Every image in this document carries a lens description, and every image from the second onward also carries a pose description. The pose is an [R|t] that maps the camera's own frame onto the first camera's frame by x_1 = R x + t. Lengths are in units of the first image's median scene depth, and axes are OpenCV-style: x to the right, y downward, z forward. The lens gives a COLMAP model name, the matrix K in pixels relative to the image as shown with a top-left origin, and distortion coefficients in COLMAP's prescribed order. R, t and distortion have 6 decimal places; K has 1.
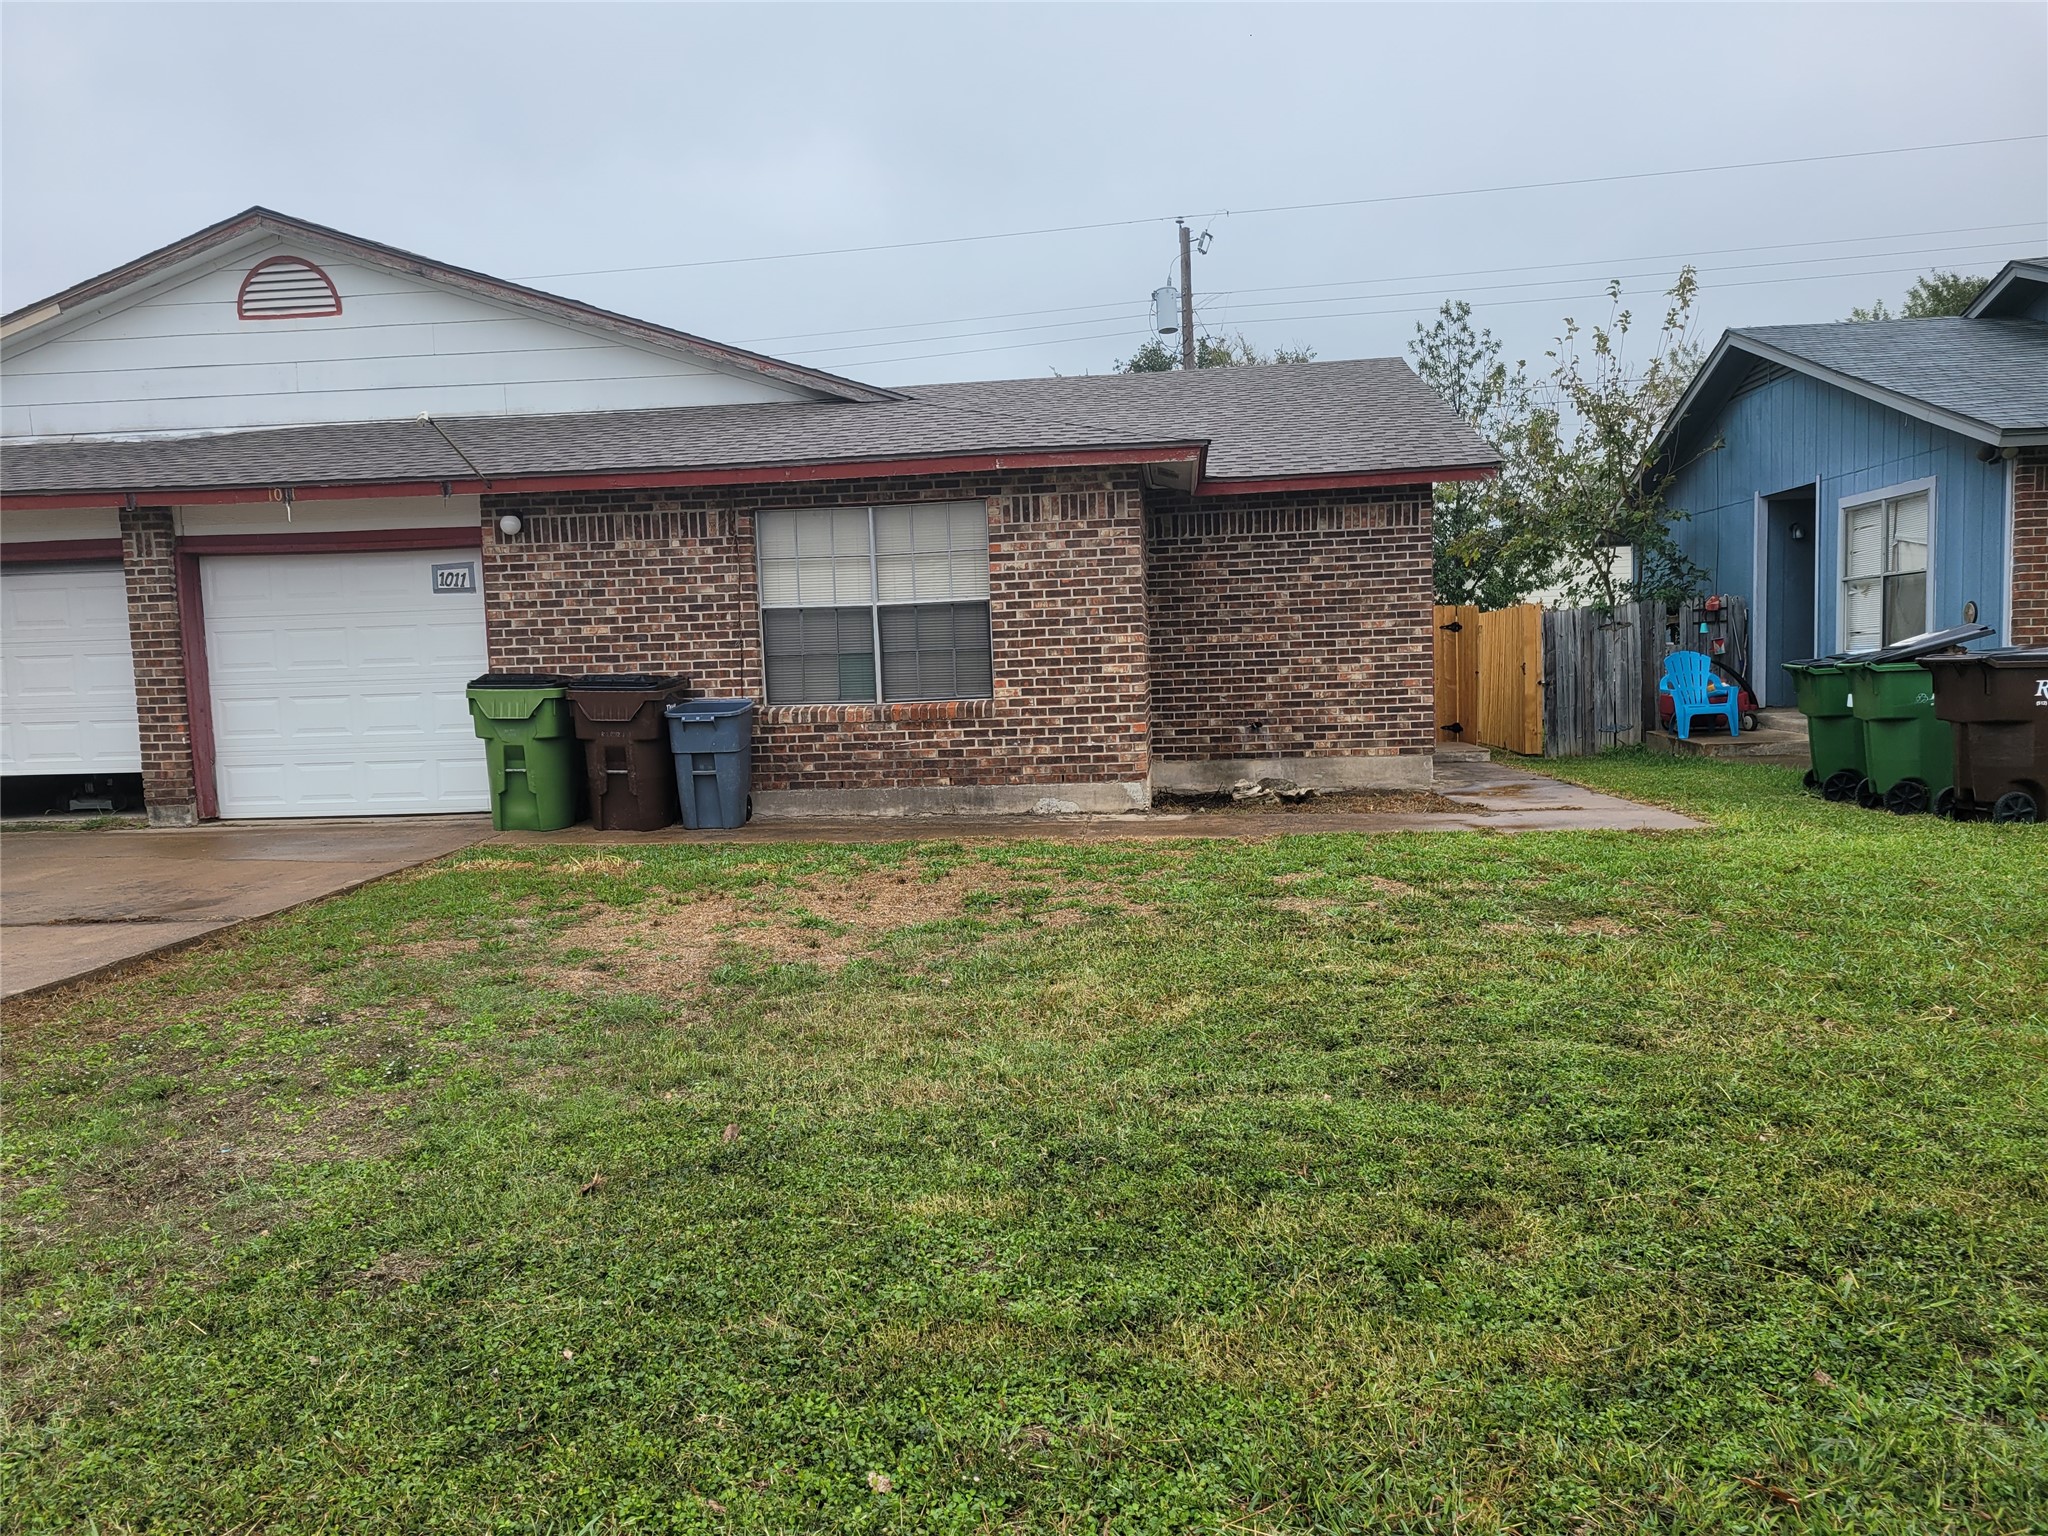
lens RADIAL K [[1544.9, 0, 1012.1], [0, 1544.9, 818.1], [0, 0, 1]] dist [0.047021, -0.023707]
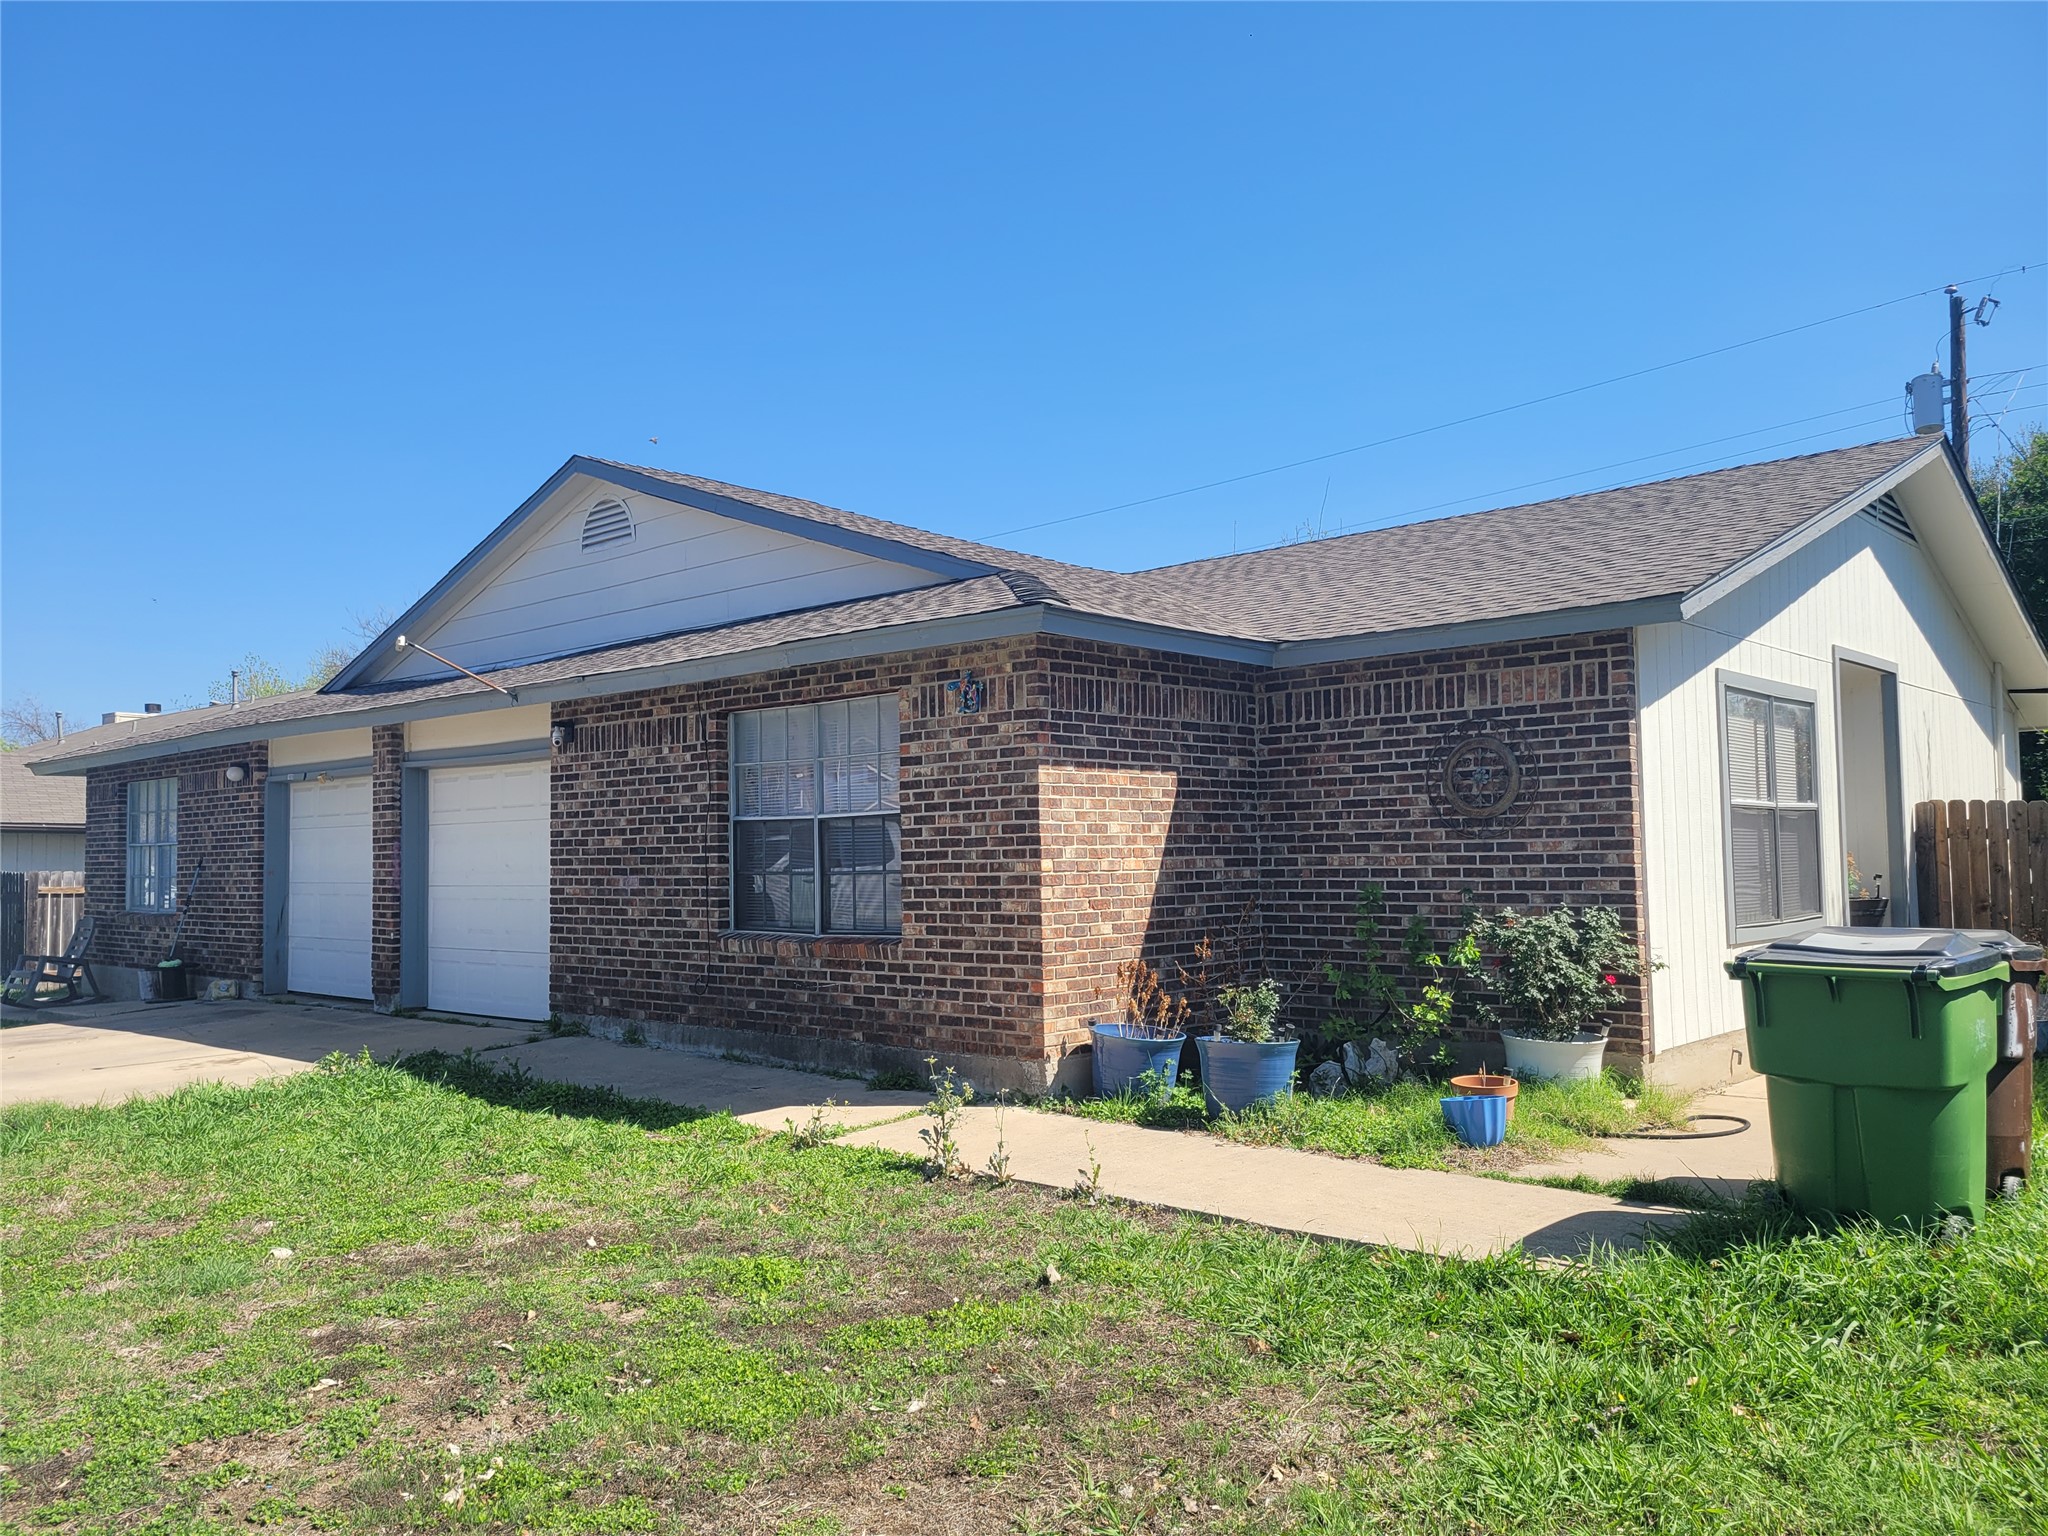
lens RADIAL K [[1544.9, 0, 1026.4], [0, 1544.9, 772.2], [0, 0, 1]] dist [0.047021, -0.023707]
pose [[0.809748, -0.009647, -0.586699, 0.496415], [-0.070655, 0.990987, -0.113810, -0.073575], [0.582509, 0.133611, 0.801768, 0.381769]]
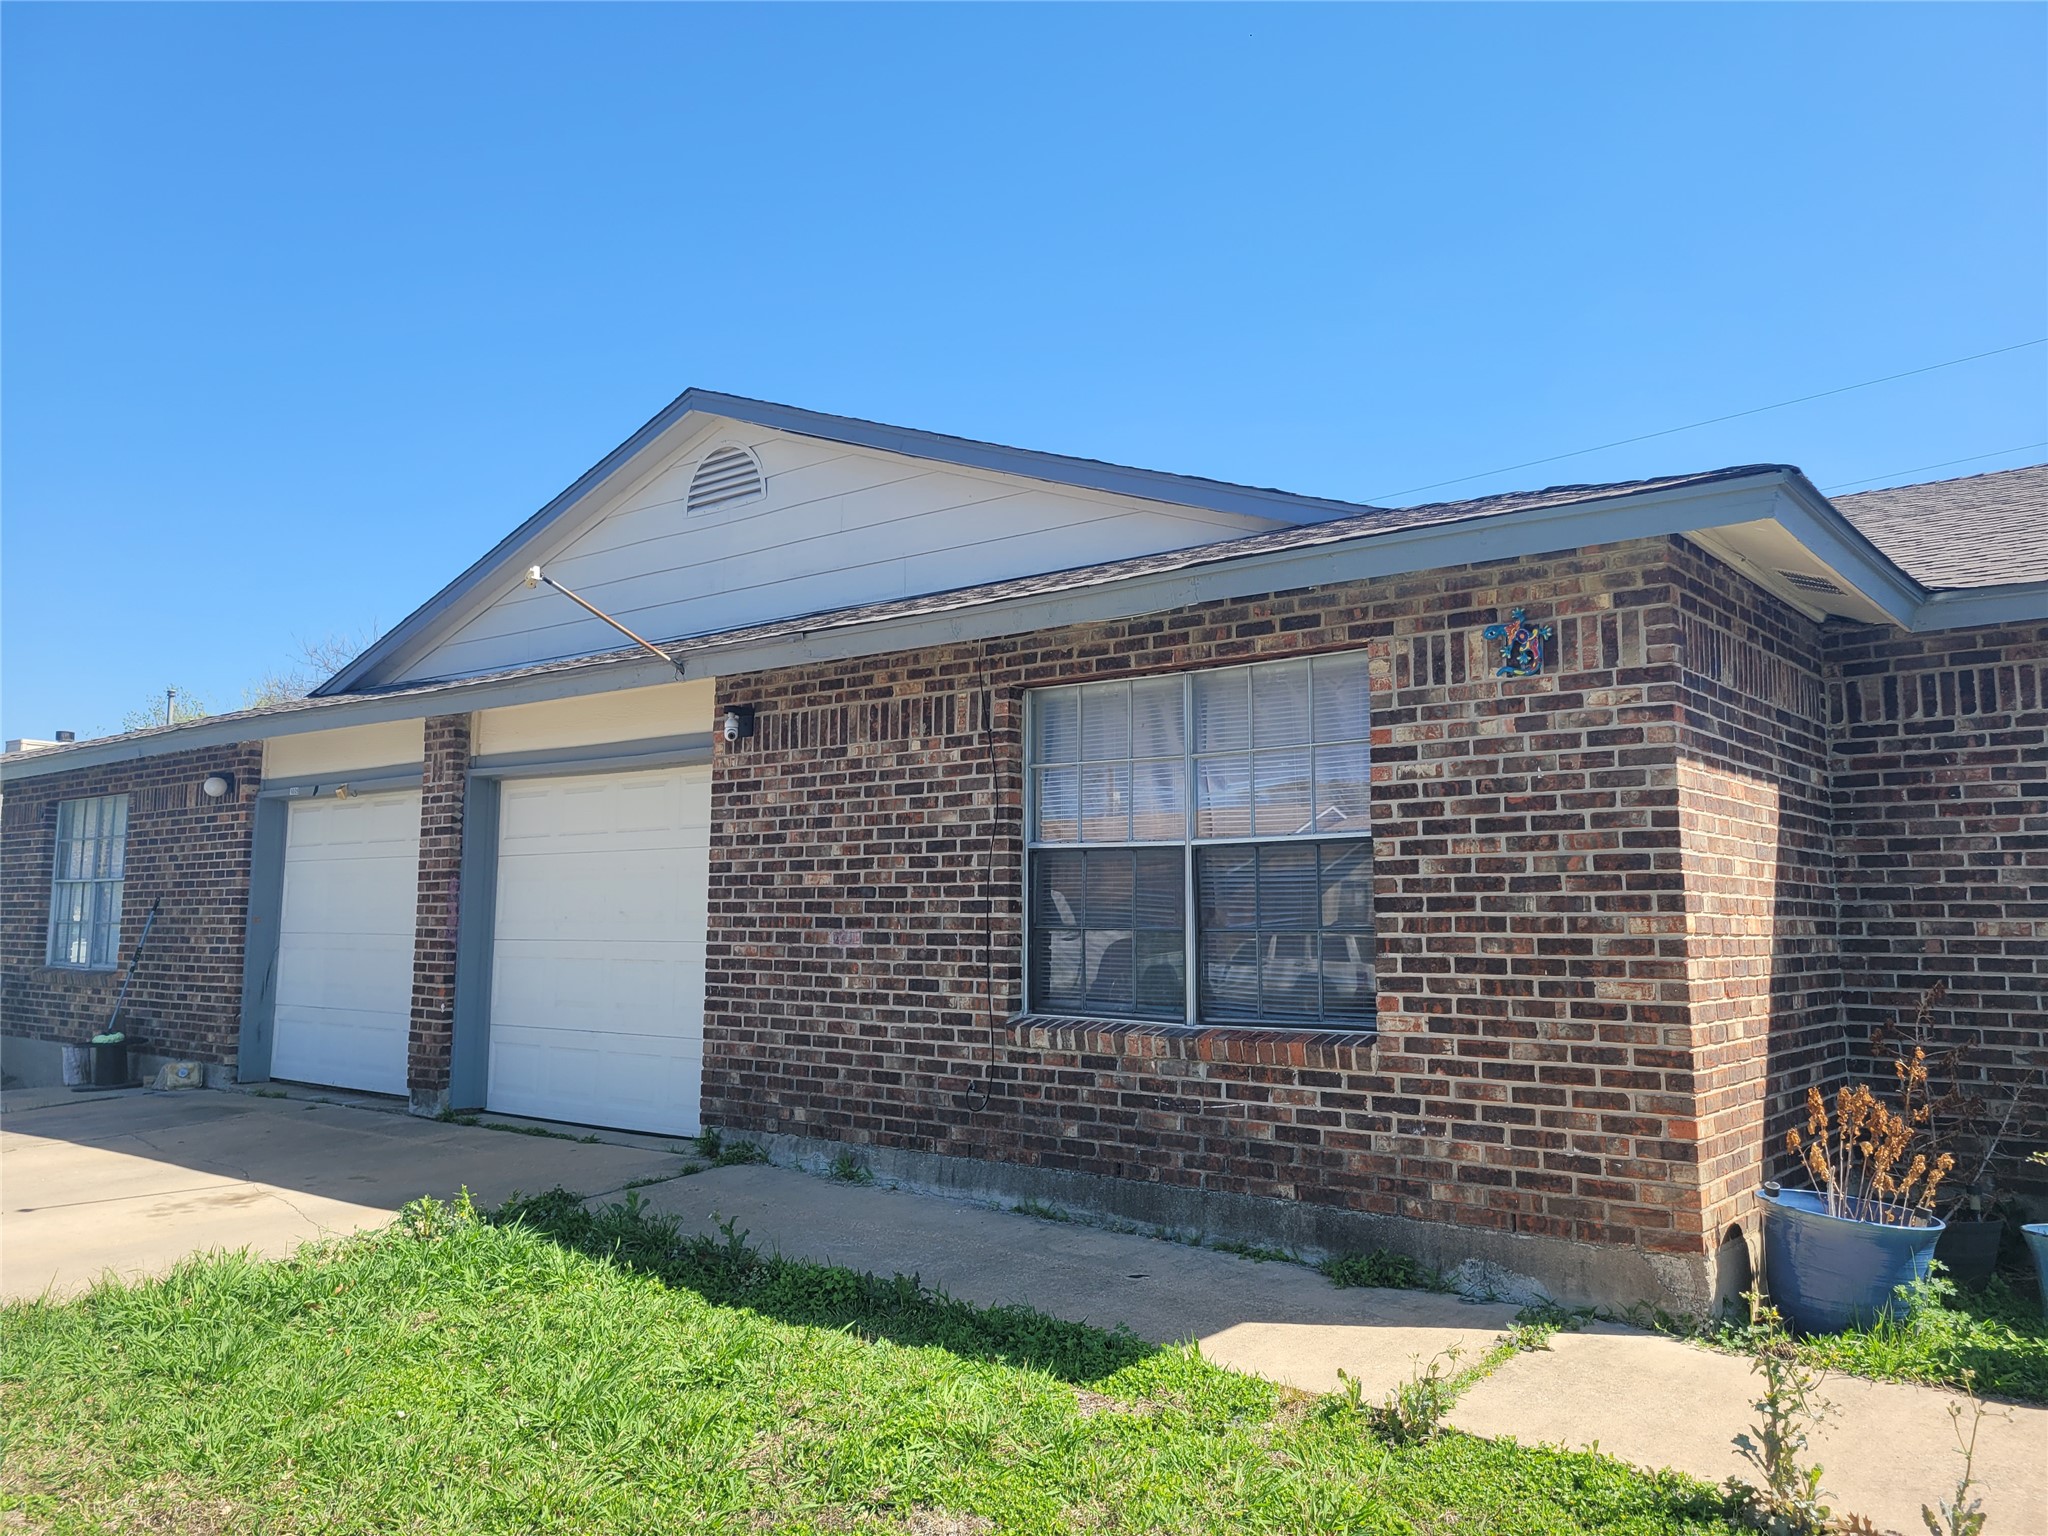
lens RADIAL K [[1544.9, 0, 1039.9], [0, 1544.9, 740.5], [0, 0, 1]] dist [0.047021, -0.023707]
pose [[0.842090, -0.025291, -0.538744, 0.165042], [-0.087119, 0.979404, -0.182151, -0.067826], [0.532255, 0.200322, 0.822542, 0.502344]]
